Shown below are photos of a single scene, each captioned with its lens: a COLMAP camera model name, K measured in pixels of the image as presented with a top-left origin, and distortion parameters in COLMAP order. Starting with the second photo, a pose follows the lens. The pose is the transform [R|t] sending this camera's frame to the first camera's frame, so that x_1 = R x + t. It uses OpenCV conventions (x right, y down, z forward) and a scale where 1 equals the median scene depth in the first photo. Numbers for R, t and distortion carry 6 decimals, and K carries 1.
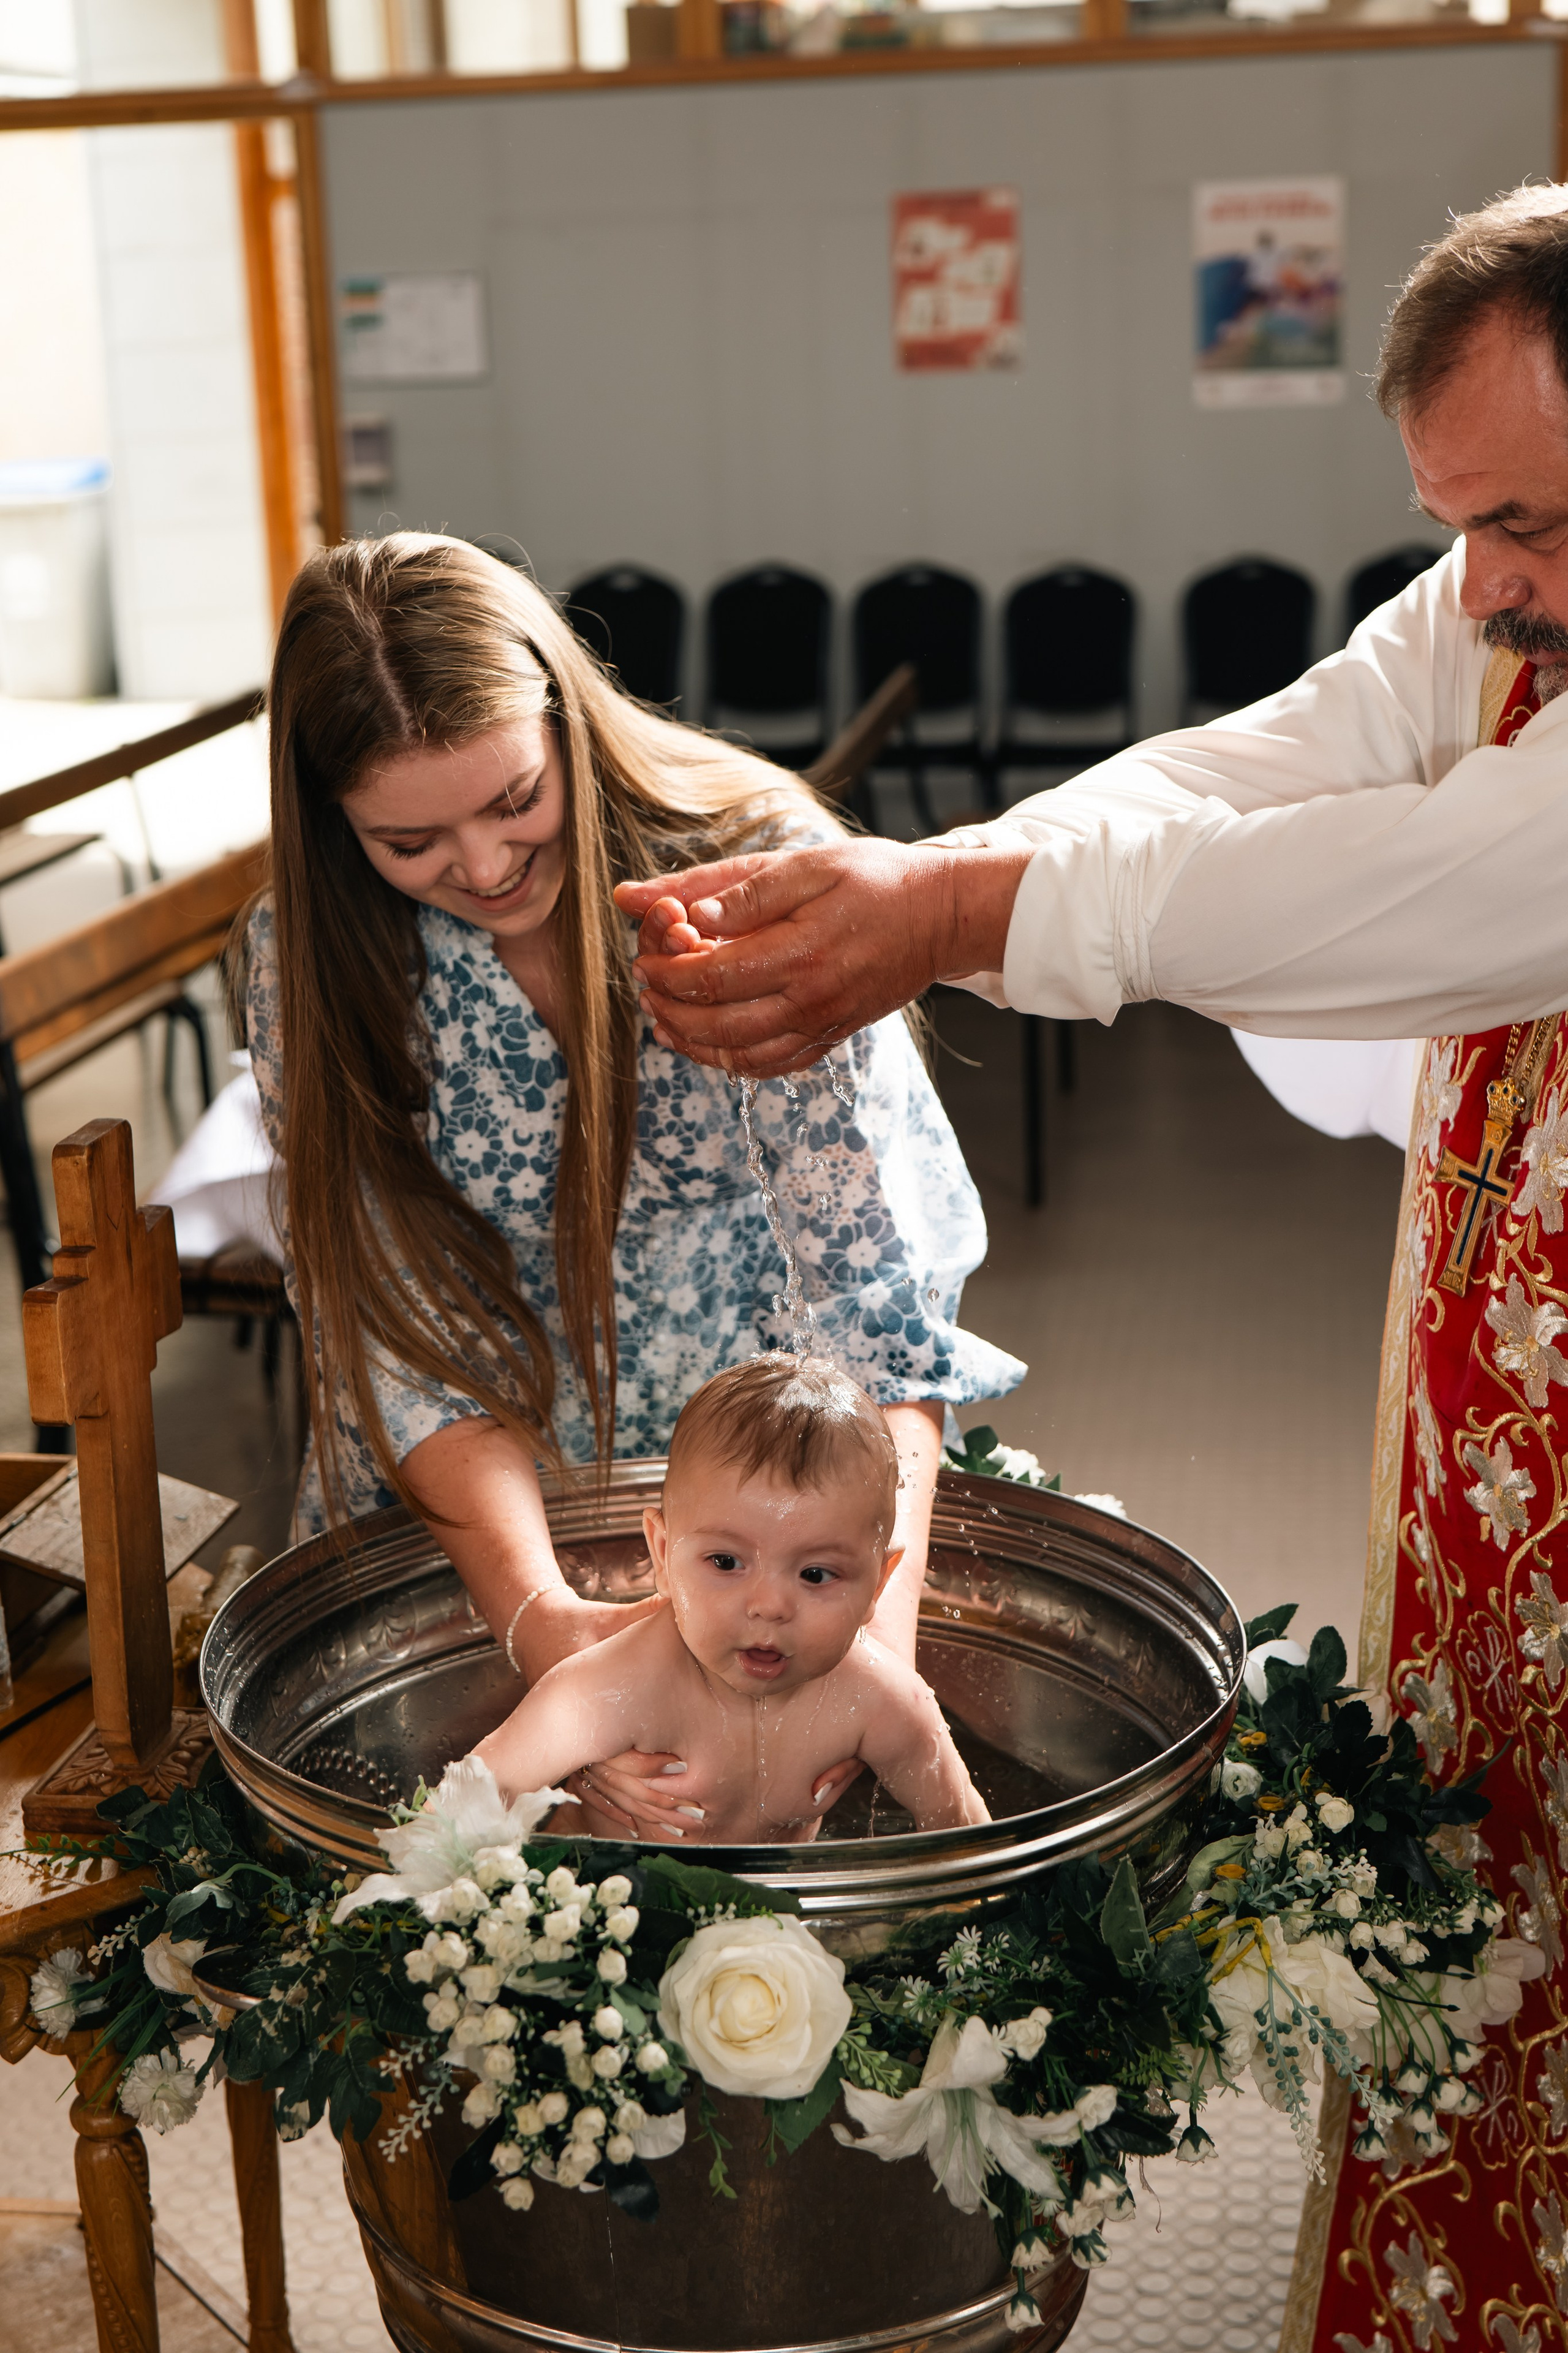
lens RADIAL K [[3282.8, 0, 796.0], [0, 3282.8, 1171.1], [0, 0, 1]] dist [0.000428, 0.000000]
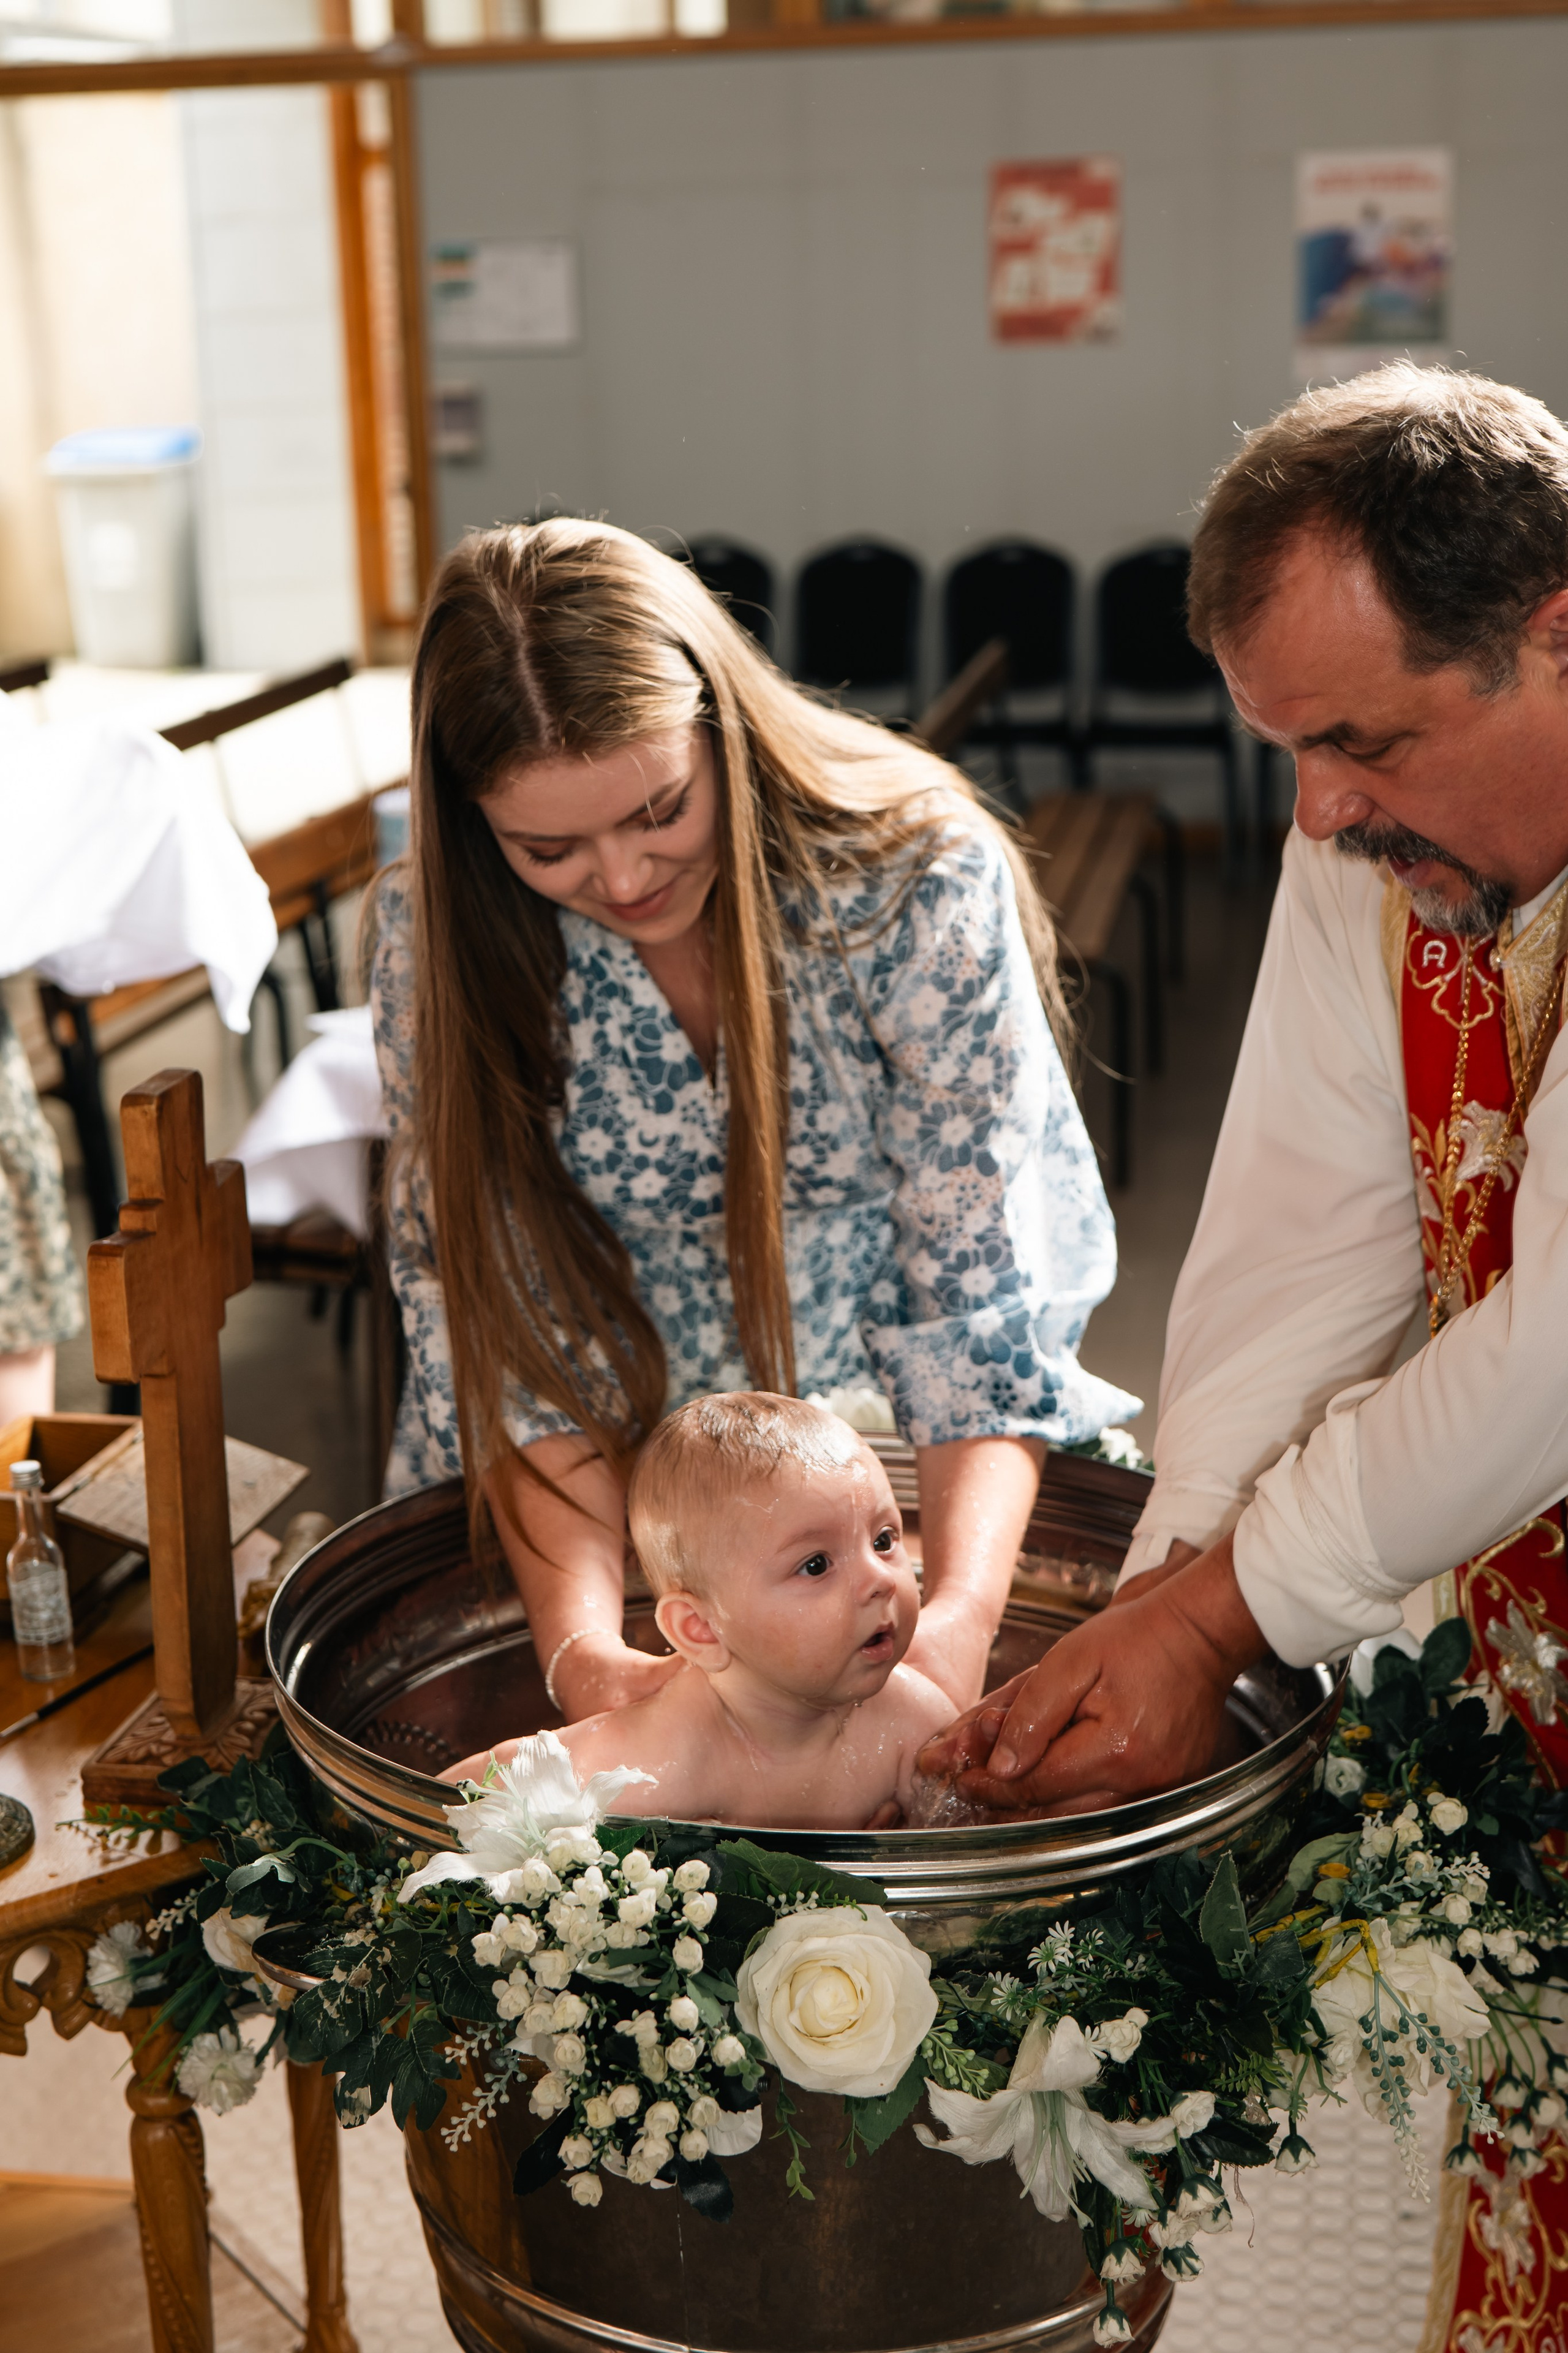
lens RADIAL K [[3282.8, 0, 769.6], [0, 3282.8, 1186.2], [0, 0, 1]] dist [0.000428, 0.000000]
pose [[0.999385, 0.016520, -0.030941, -0.005598], [-0.016273, 0.999834, 0.008200, 0.008894], [0.031071, -0.007691, 0.999488, 0.040477]]
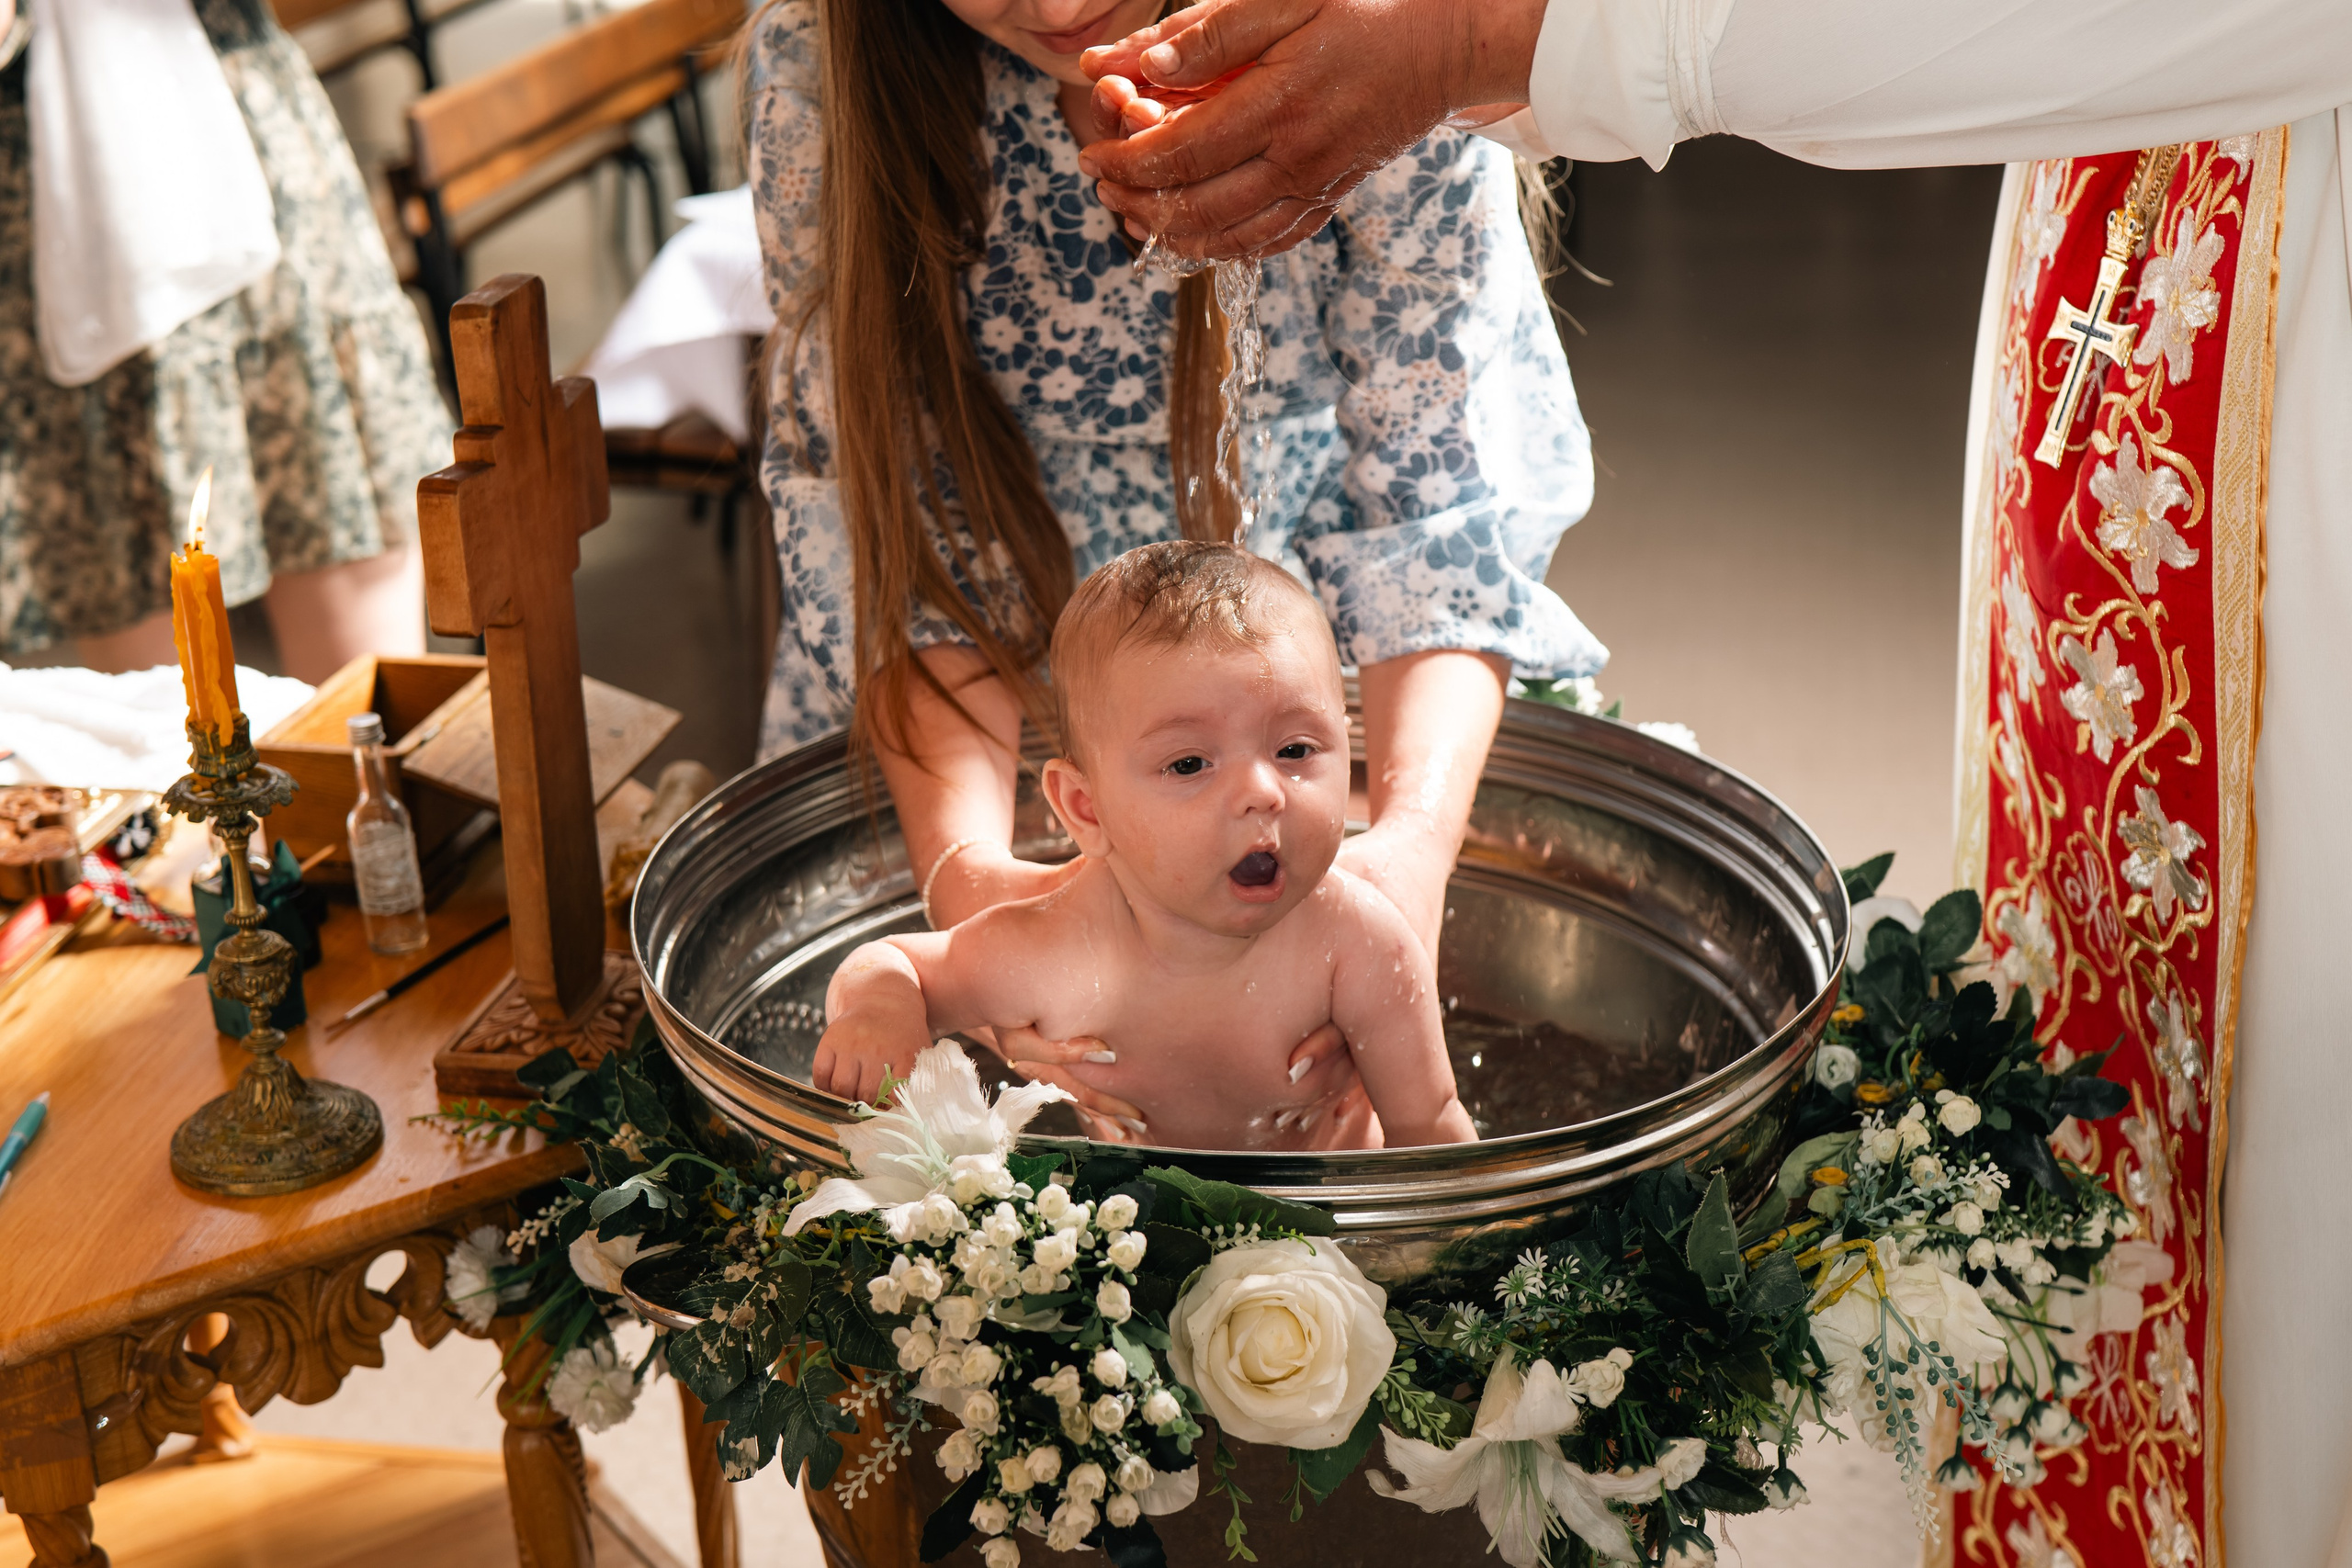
lens RADIAL K [[3281.4, 0, 1186.8], [0, 3281.4, 789.2], [0, 0, 1]] dist [0.000428, 0.000000]
pose [[0.999683, 0.013010, -0.021572, -0.018057], [-0.009927, 0.990476, 0.137326, -0.002491], [0.023153, -0.137068, 0.990291, 0.159873]]
